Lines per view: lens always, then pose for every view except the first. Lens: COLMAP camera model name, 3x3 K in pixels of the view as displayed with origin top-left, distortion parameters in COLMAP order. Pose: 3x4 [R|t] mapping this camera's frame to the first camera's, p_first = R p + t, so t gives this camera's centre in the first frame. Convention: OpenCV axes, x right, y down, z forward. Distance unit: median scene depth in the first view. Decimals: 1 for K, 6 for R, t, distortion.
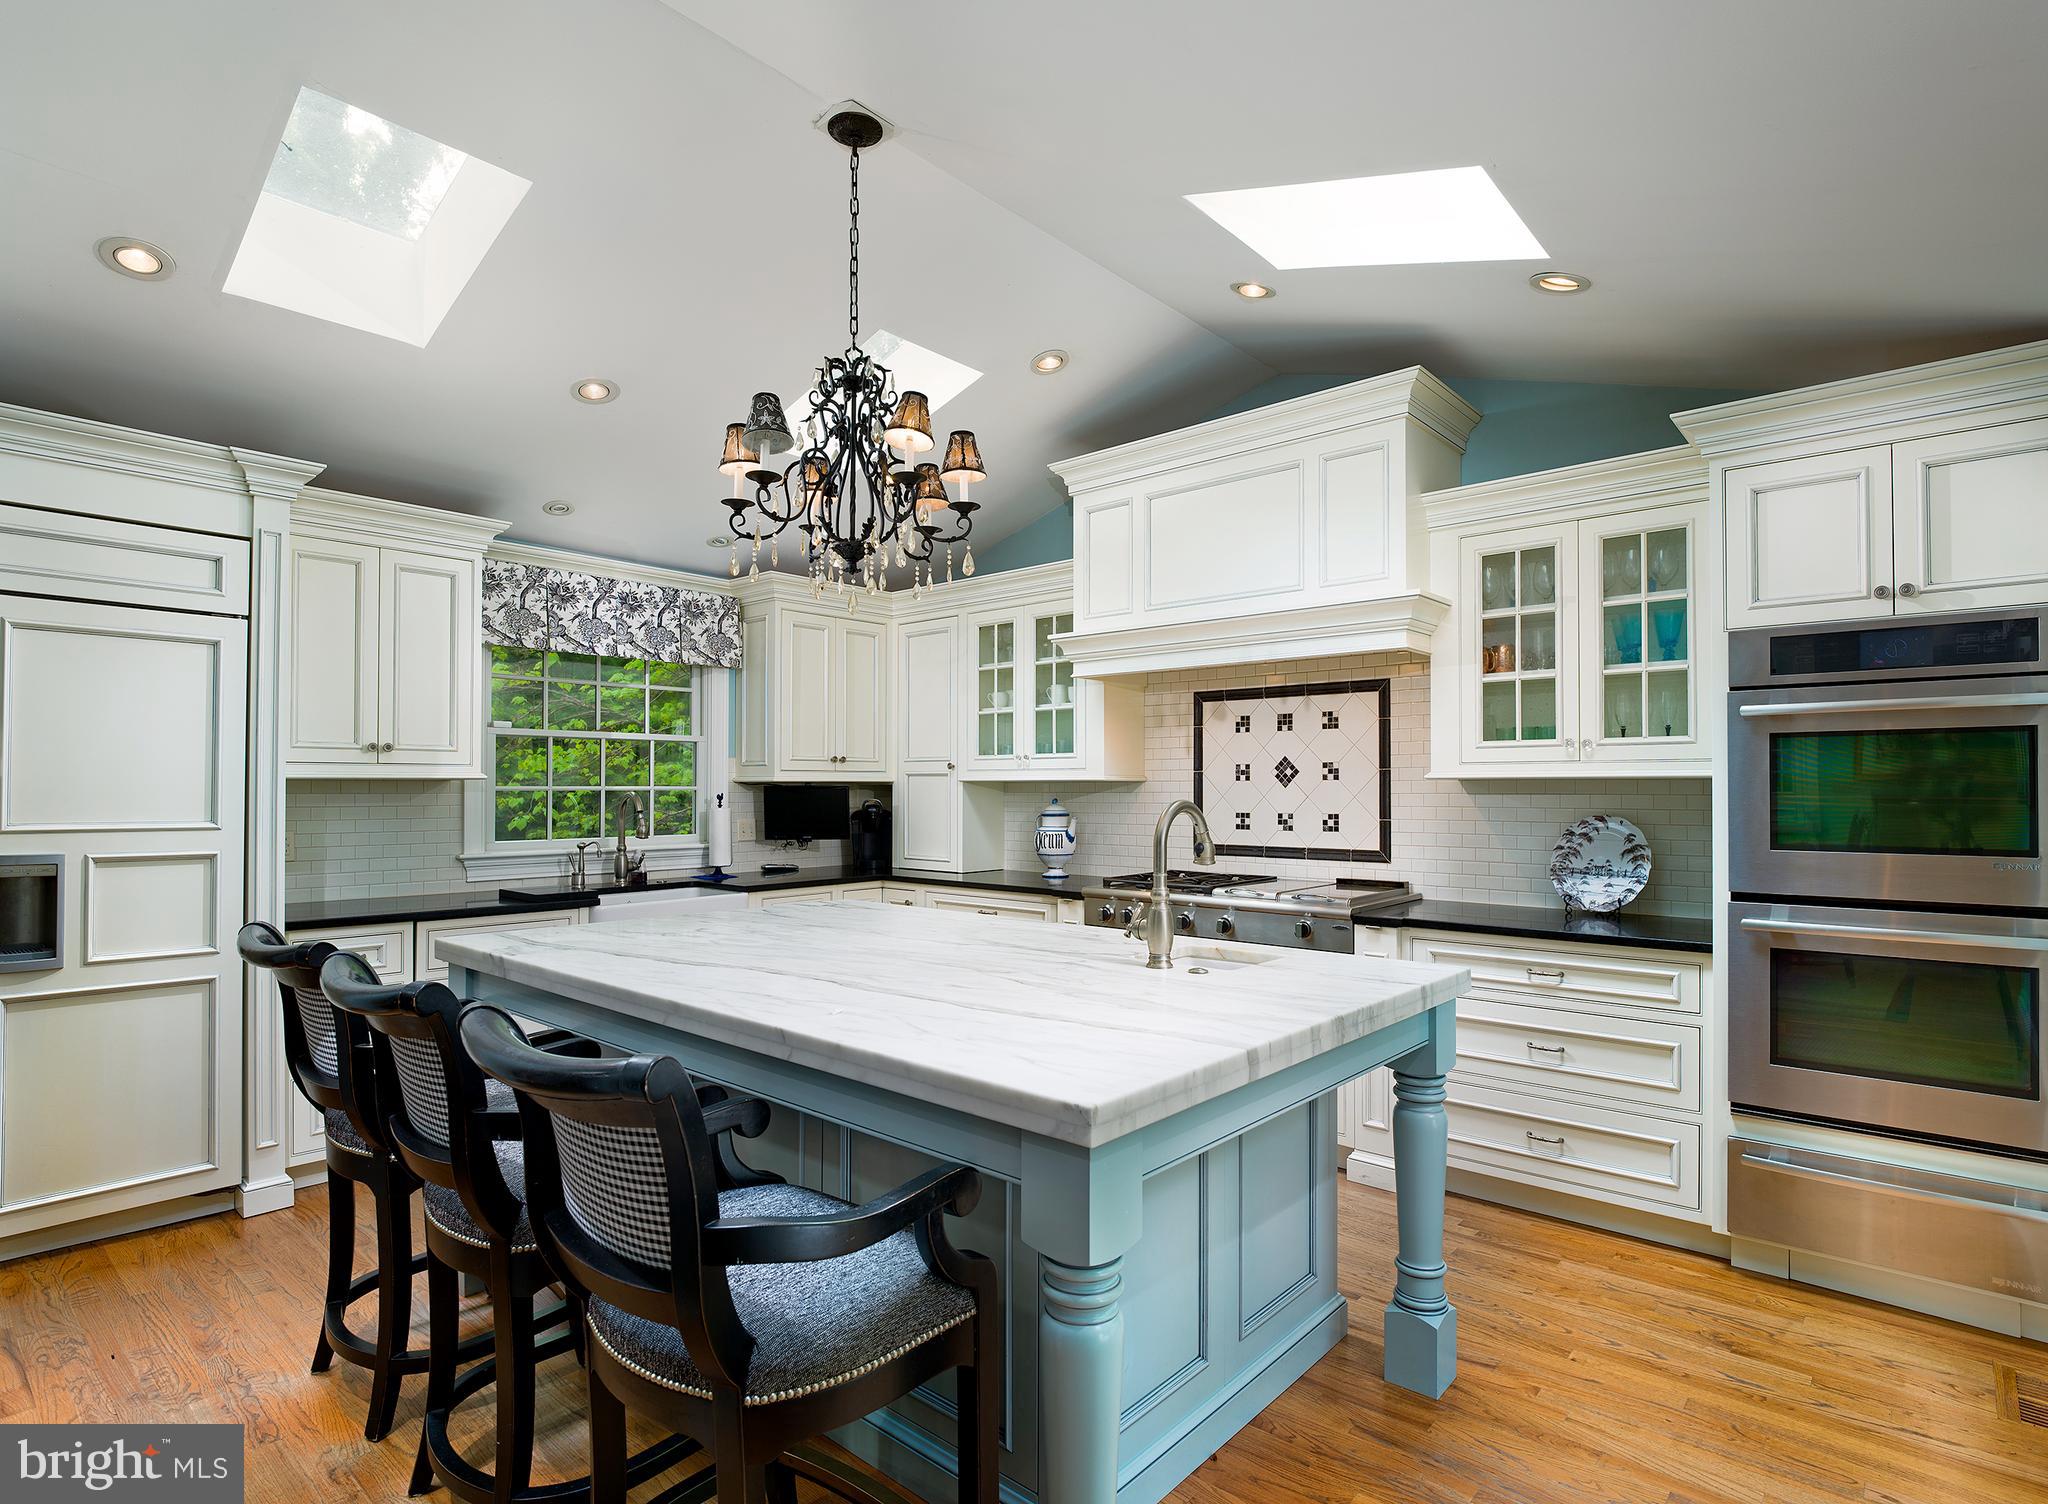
lens RADIAL K [[1048.5, 0, 1027.4], [0, 1048.5, 796.6], [0, 0, 1]] dist [0.001083, -0.008969]
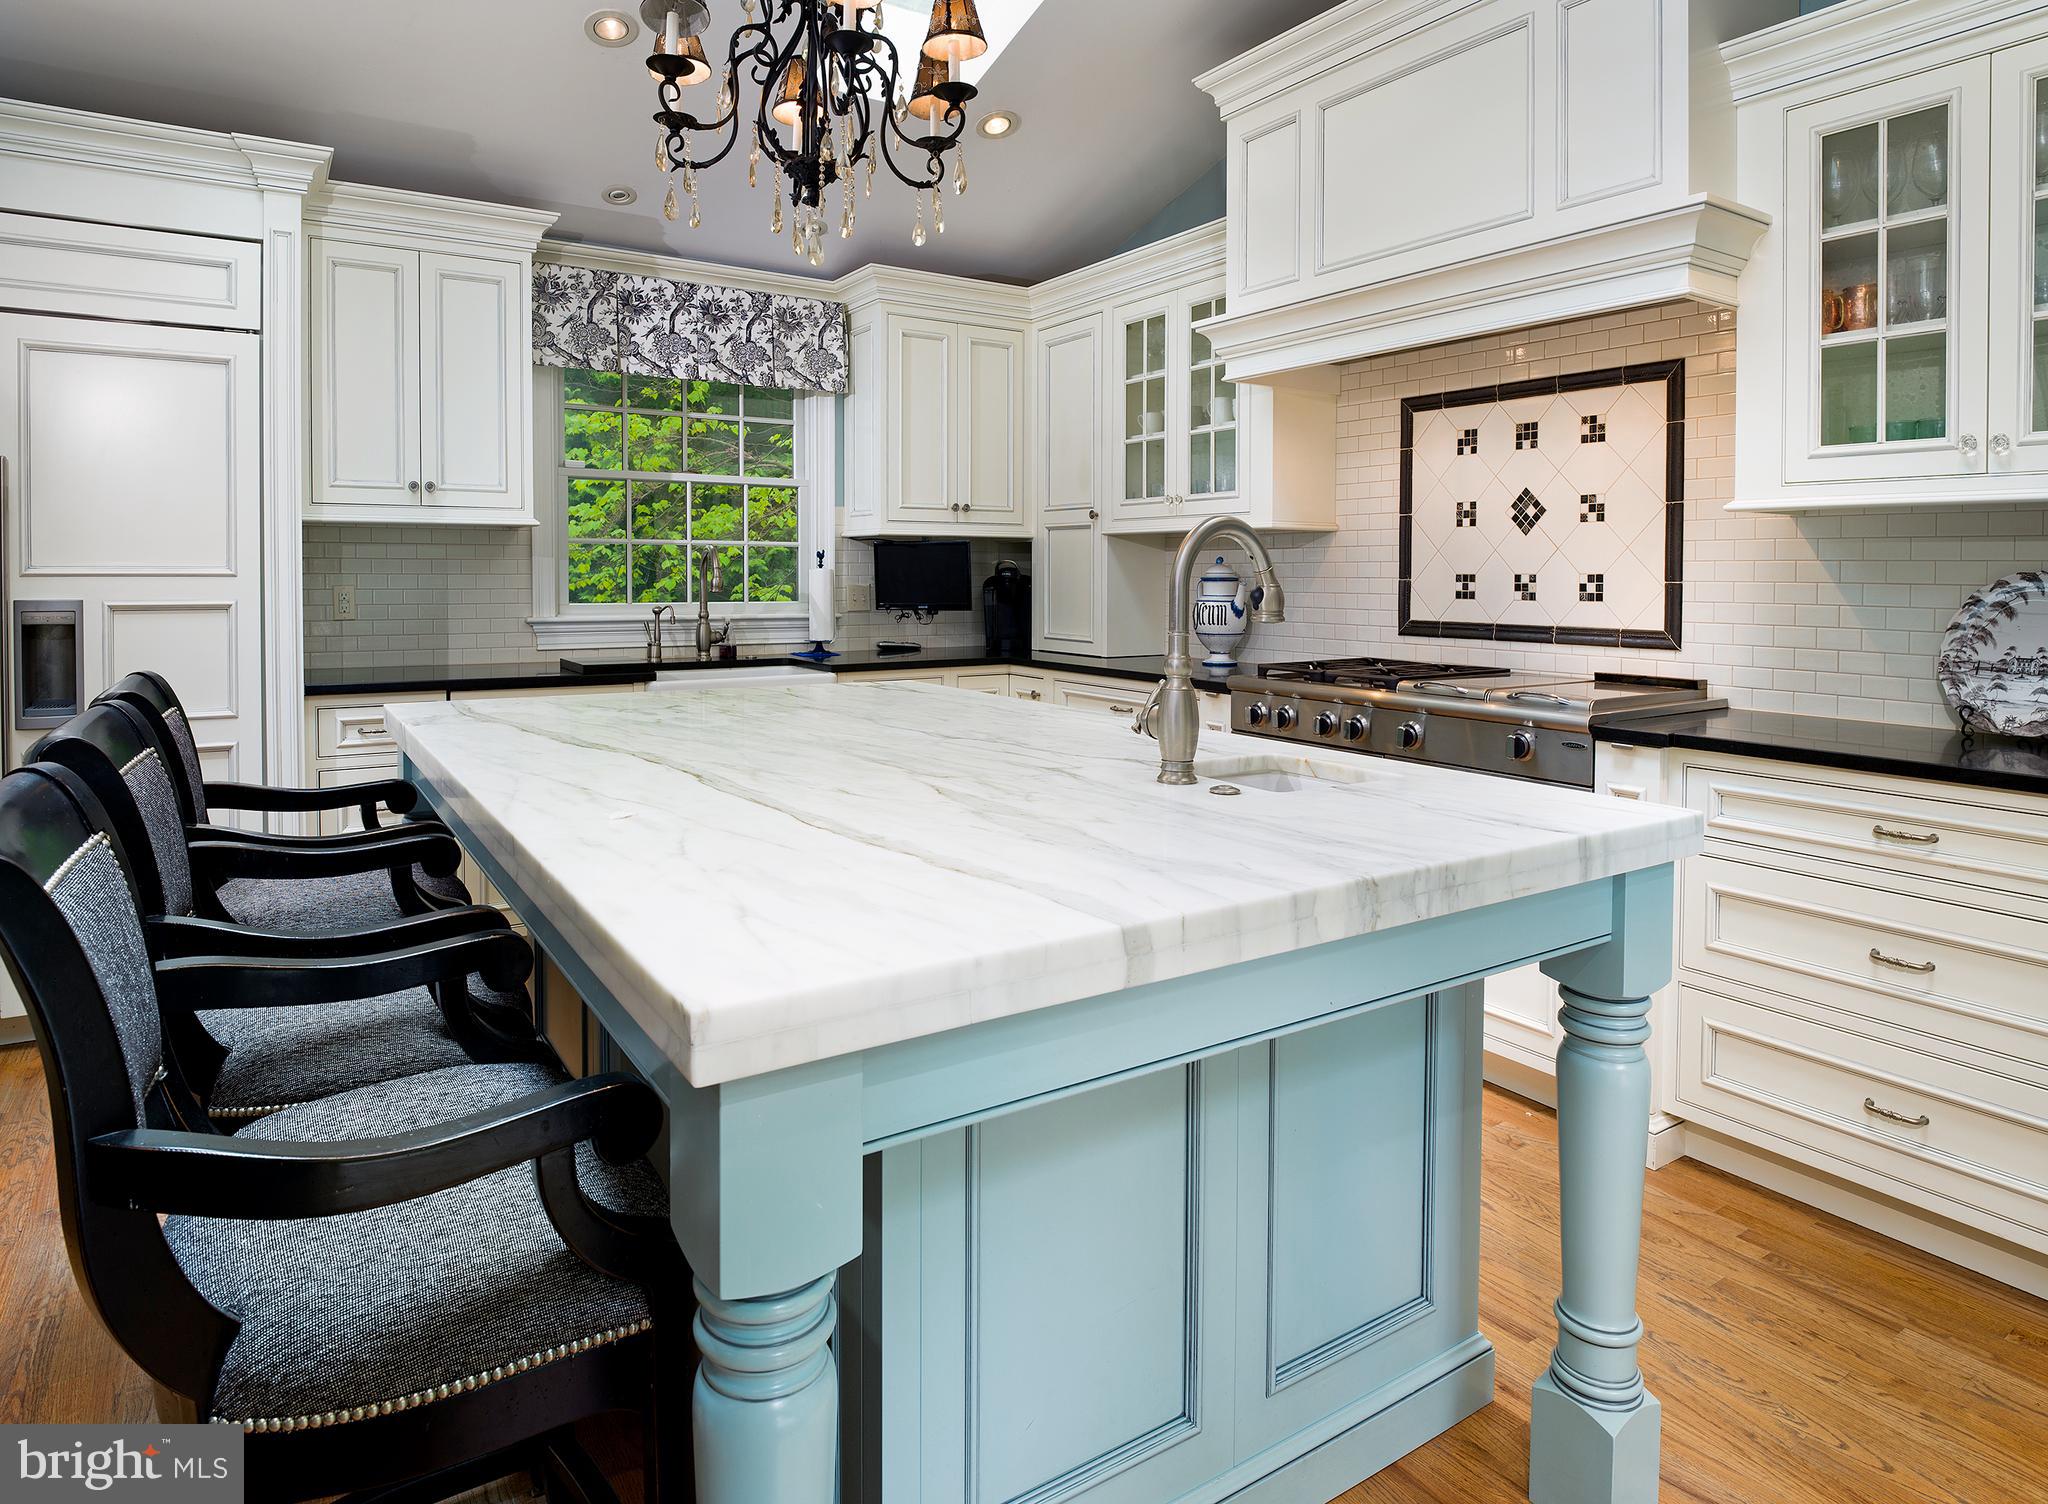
lens RADIAL K [[1219.2, 0, 1084.4], [0, 1219.2, 614.1], [0, 0, 1]] dist [-0.036417, 0.009273]
pose [[0.970650, 0.022314, -0.239461, 0.164663], [-0.018970, 0.999688, 0.016261, 0.035117], [0.239749, -0.011241, 0.970770, 0.194033]]
